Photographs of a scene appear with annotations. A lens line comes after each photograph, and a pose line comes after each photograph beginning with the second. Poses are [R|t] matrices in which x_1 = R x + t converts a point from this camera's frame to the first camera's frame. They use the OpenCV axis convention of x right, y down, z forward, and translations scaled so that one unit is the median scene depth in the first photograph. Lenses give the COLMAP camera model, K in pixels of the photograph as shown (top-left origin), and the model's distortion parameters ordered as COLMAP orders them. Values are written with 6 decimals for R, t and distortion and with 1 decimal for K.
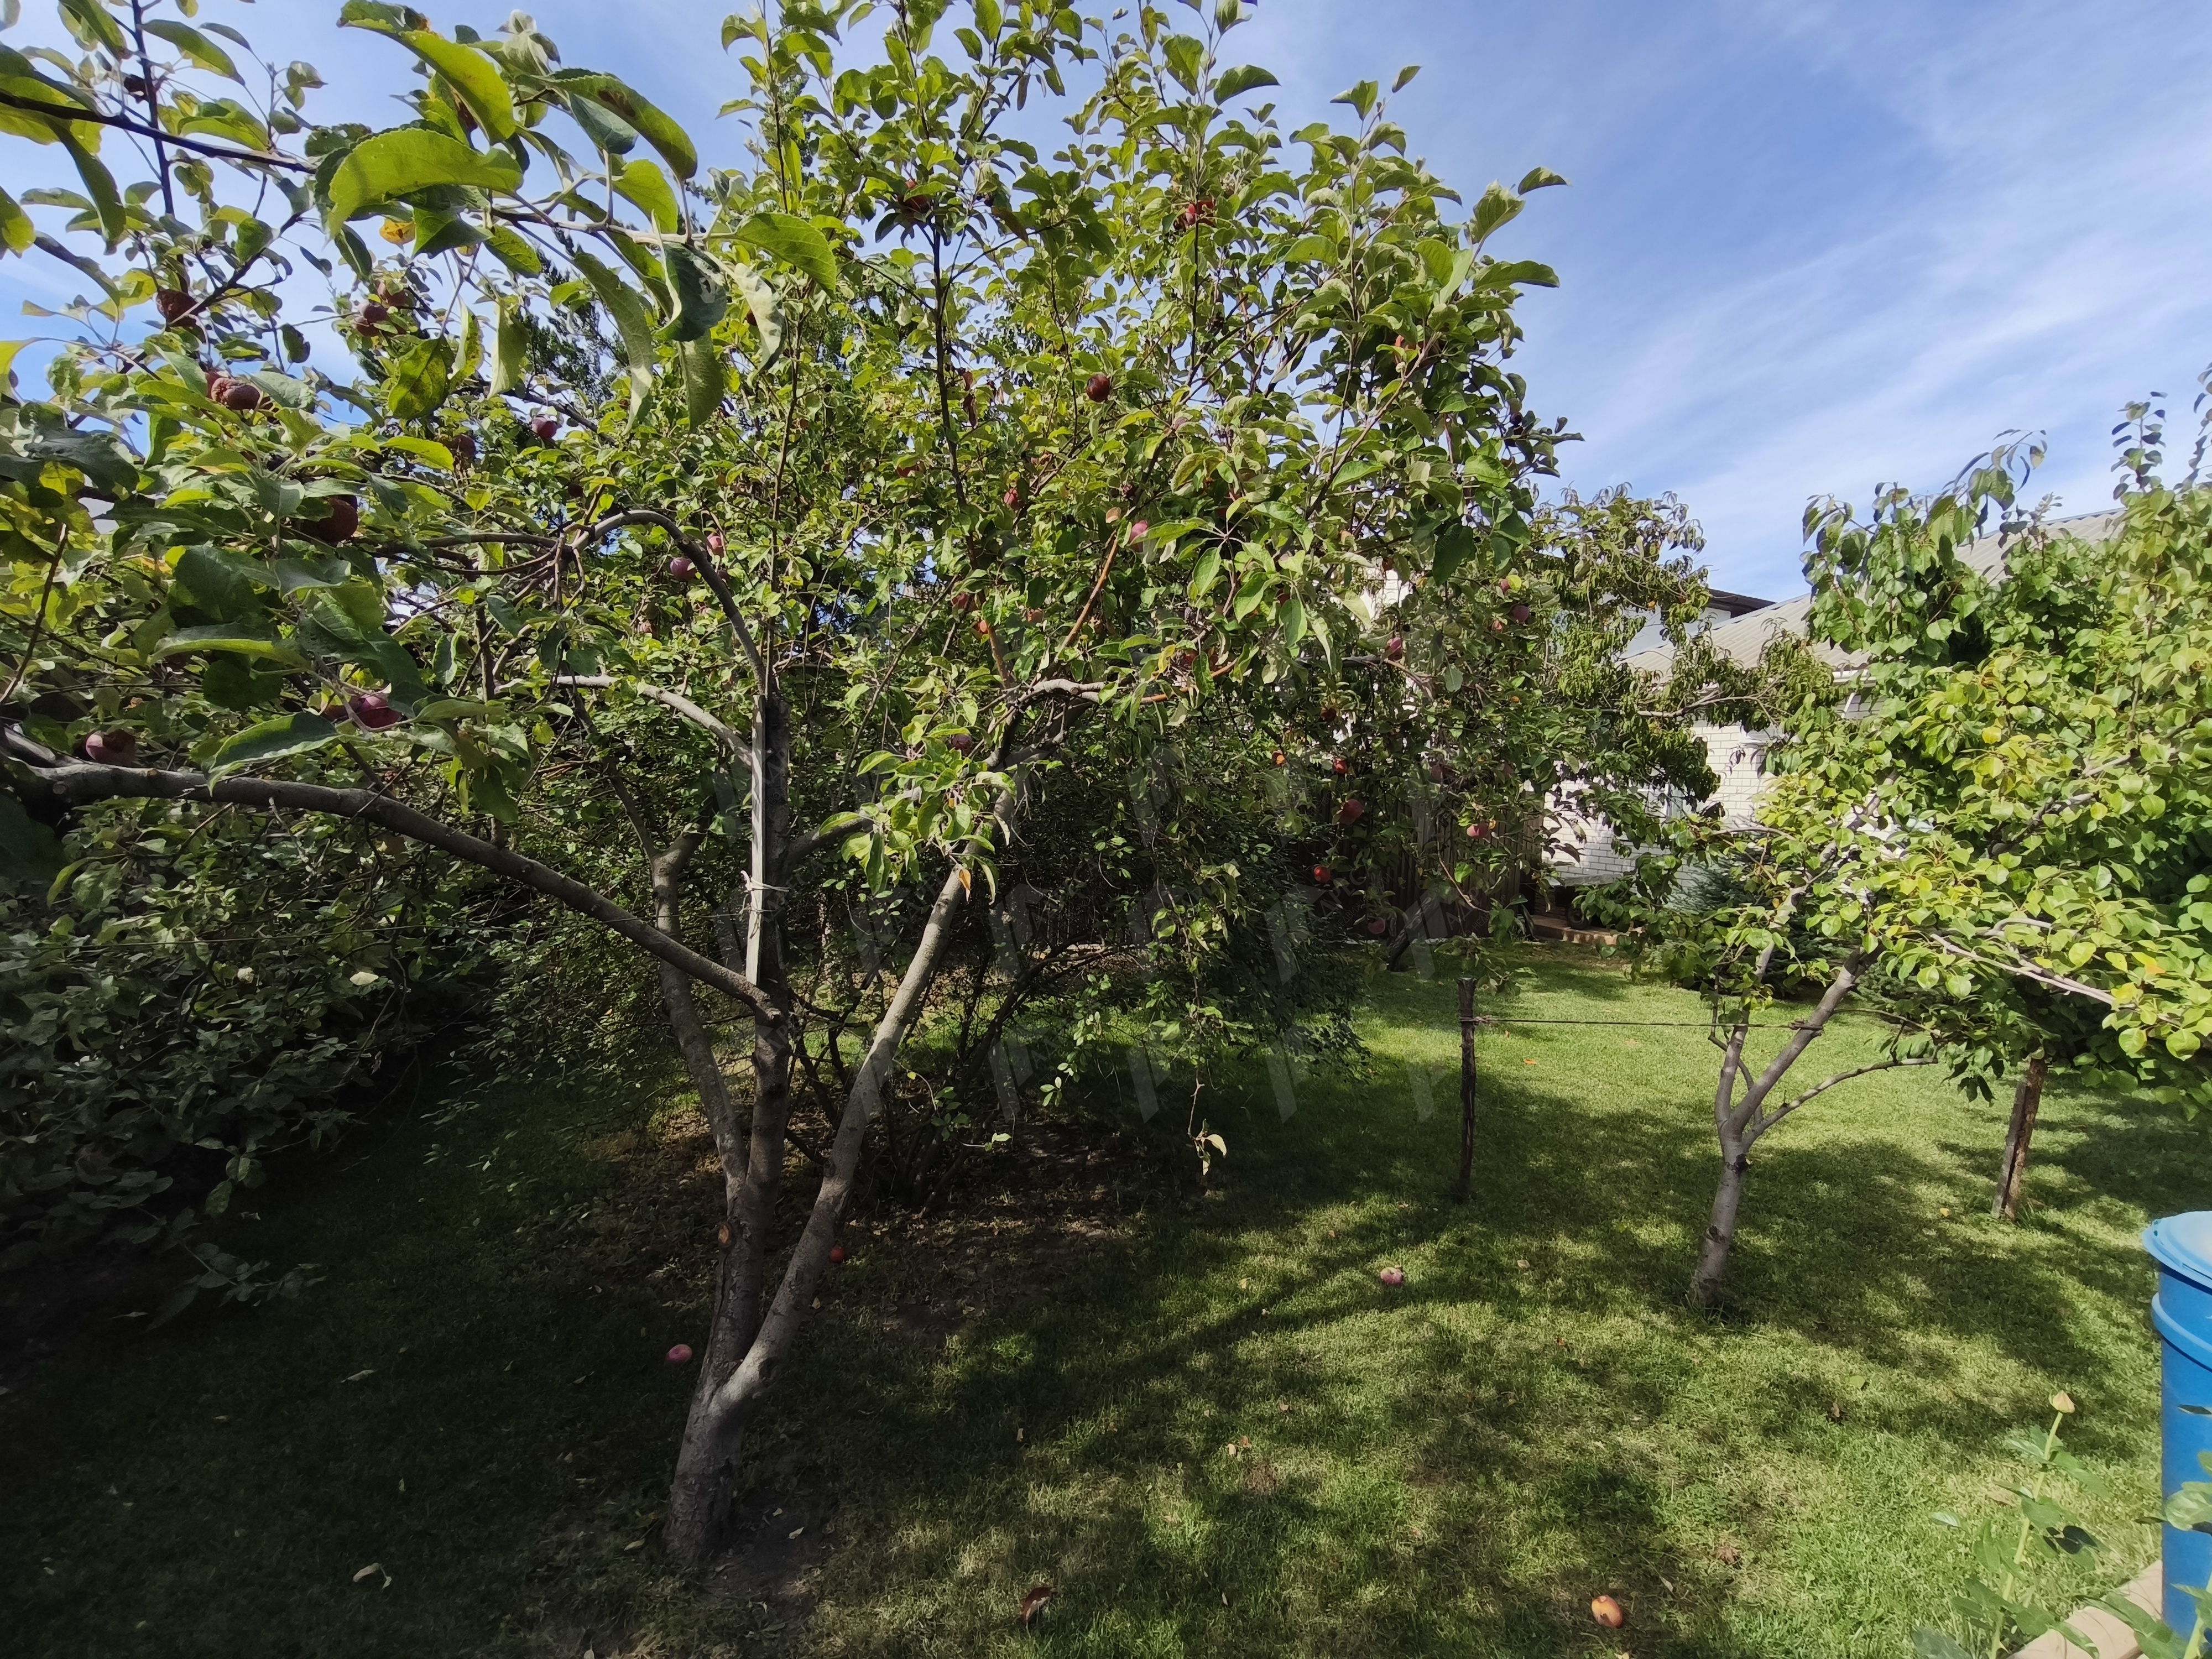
lens RADIAL K [[915.6, 0, 1108.2], [0, 915.6, 826.0], [0, 0, 1]] dist [-0.003517, -0.000087]
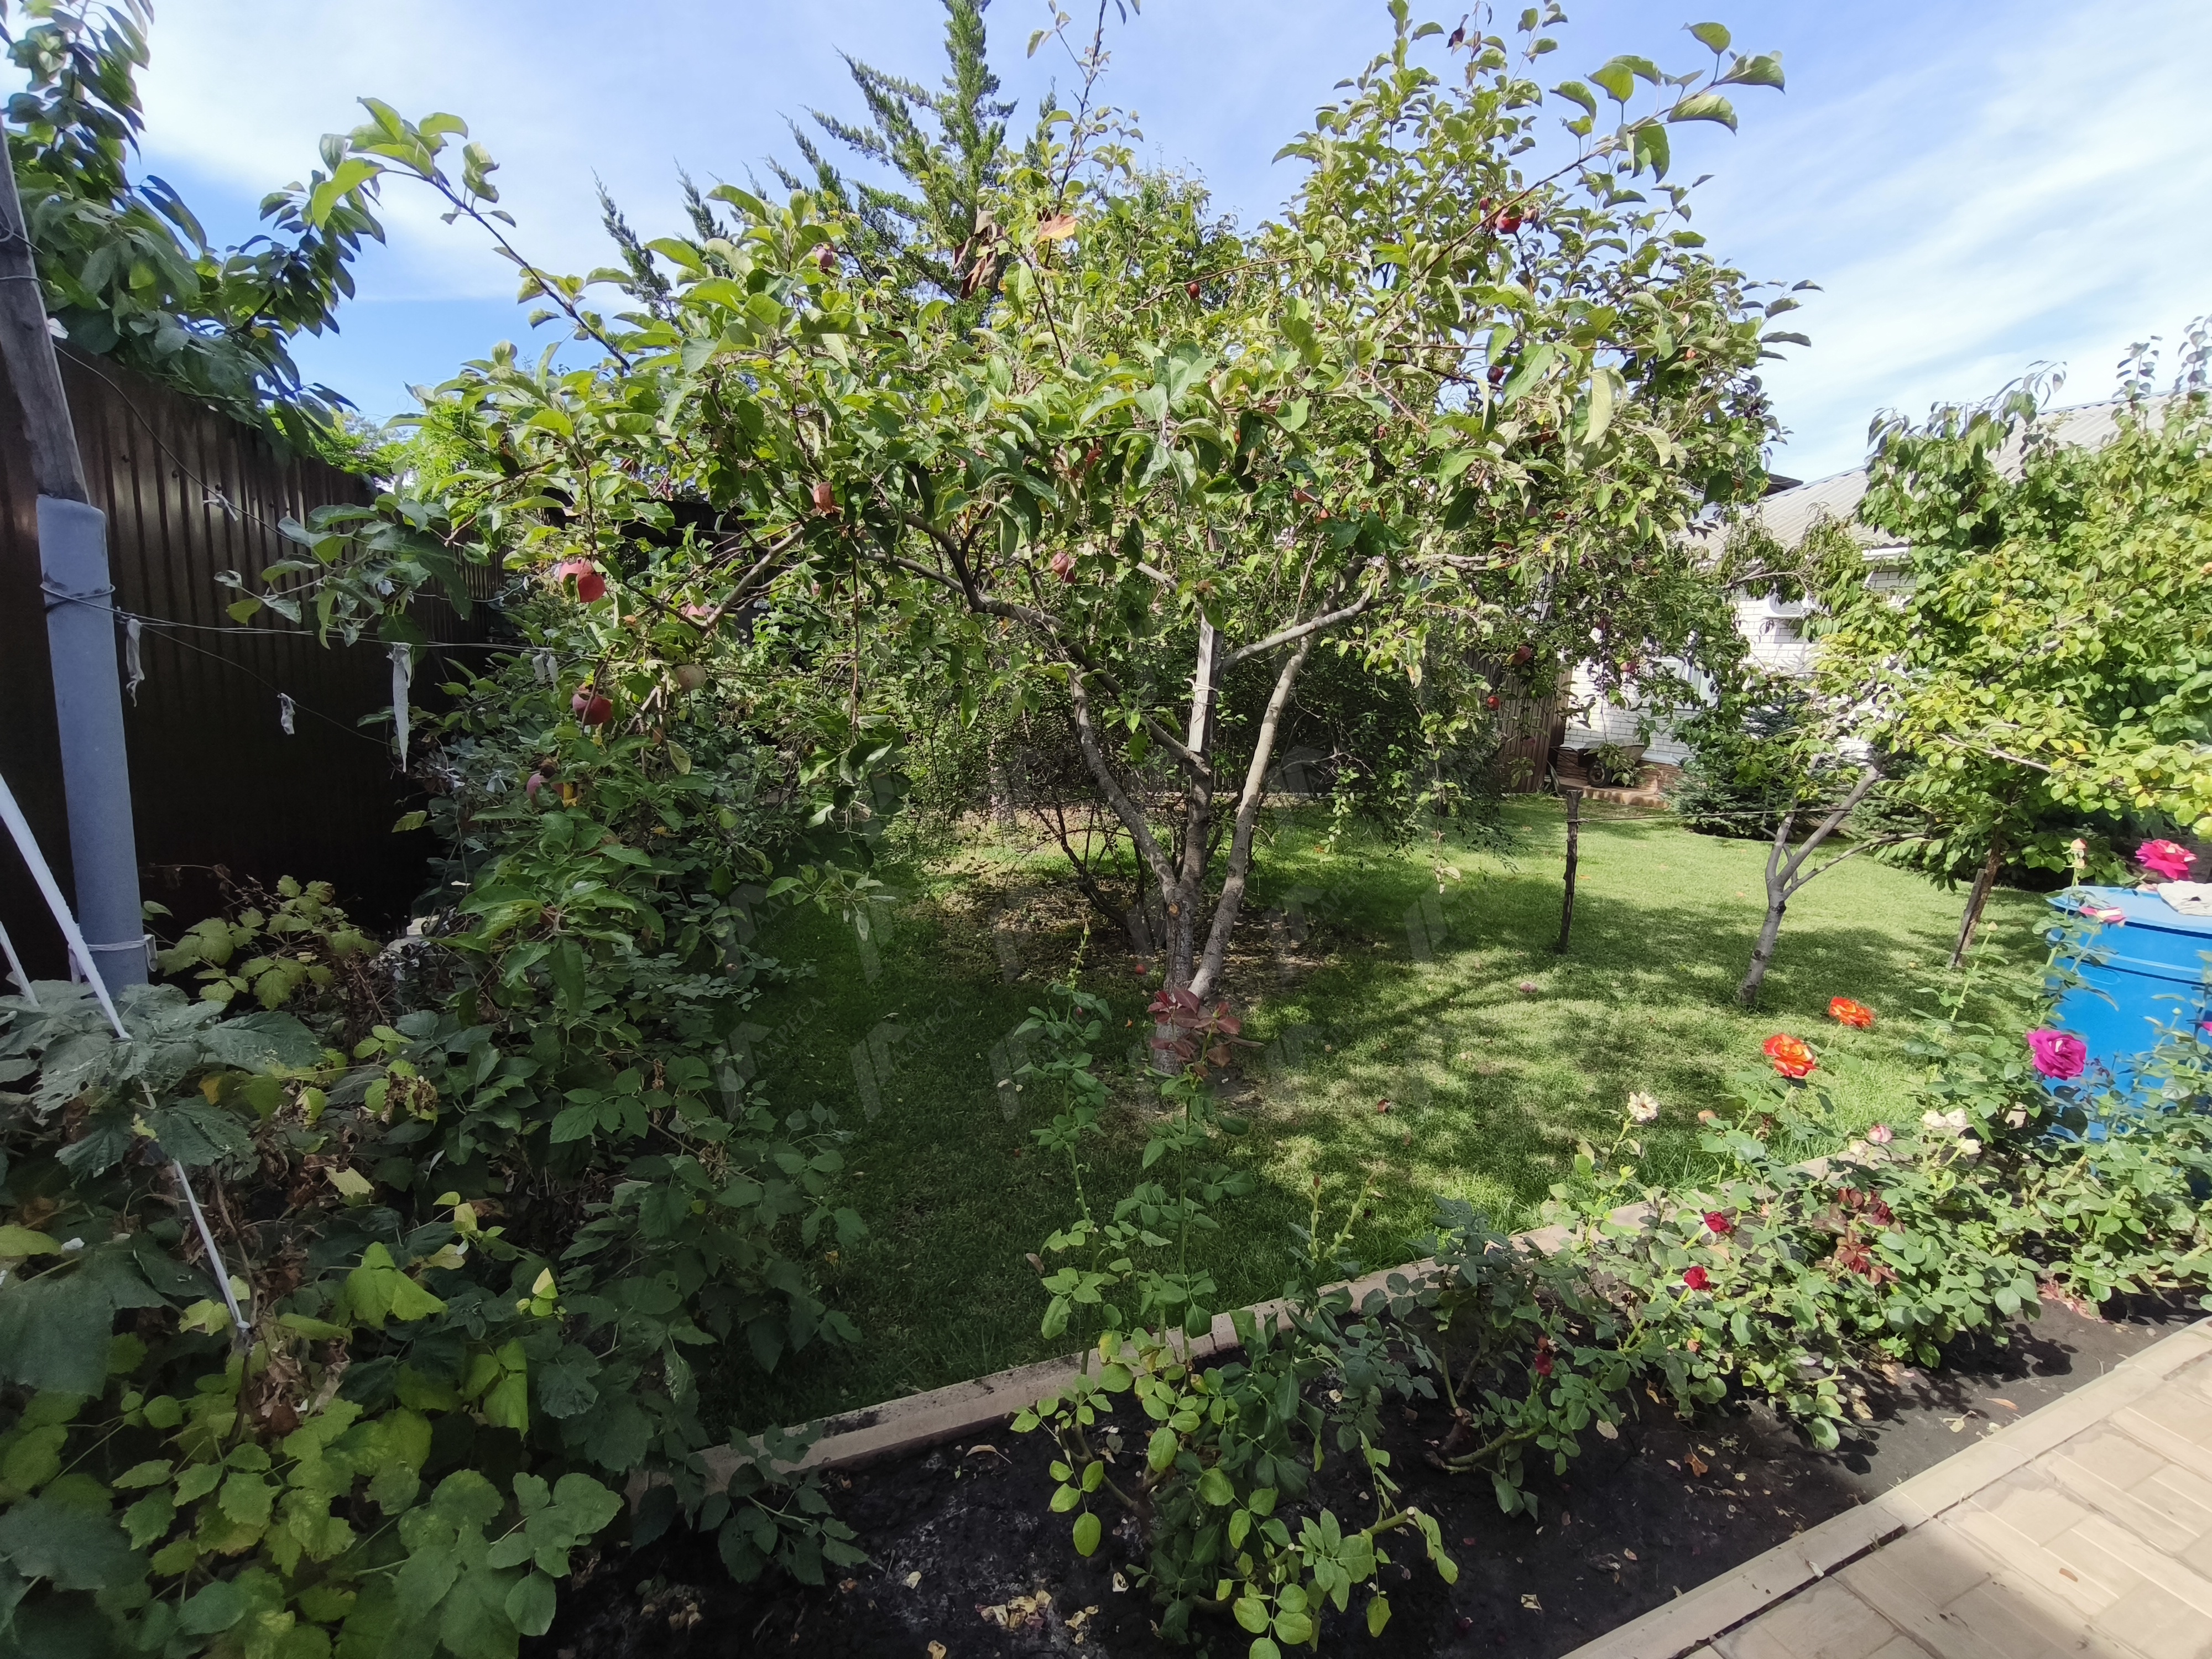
lens RADIAL K [[911.4, 0, 1101.4], [0, 911.4, 824.7], [0, 0, 1]] dist [-0.009000, 0.000427]
pose [[0.999955, 0.006977, 0.006397, -0.370971], [-0.007774, 0.990891, 0.134441, 0.058150], [-0.005401, -0.134485, 0.990901, -0.371976]]
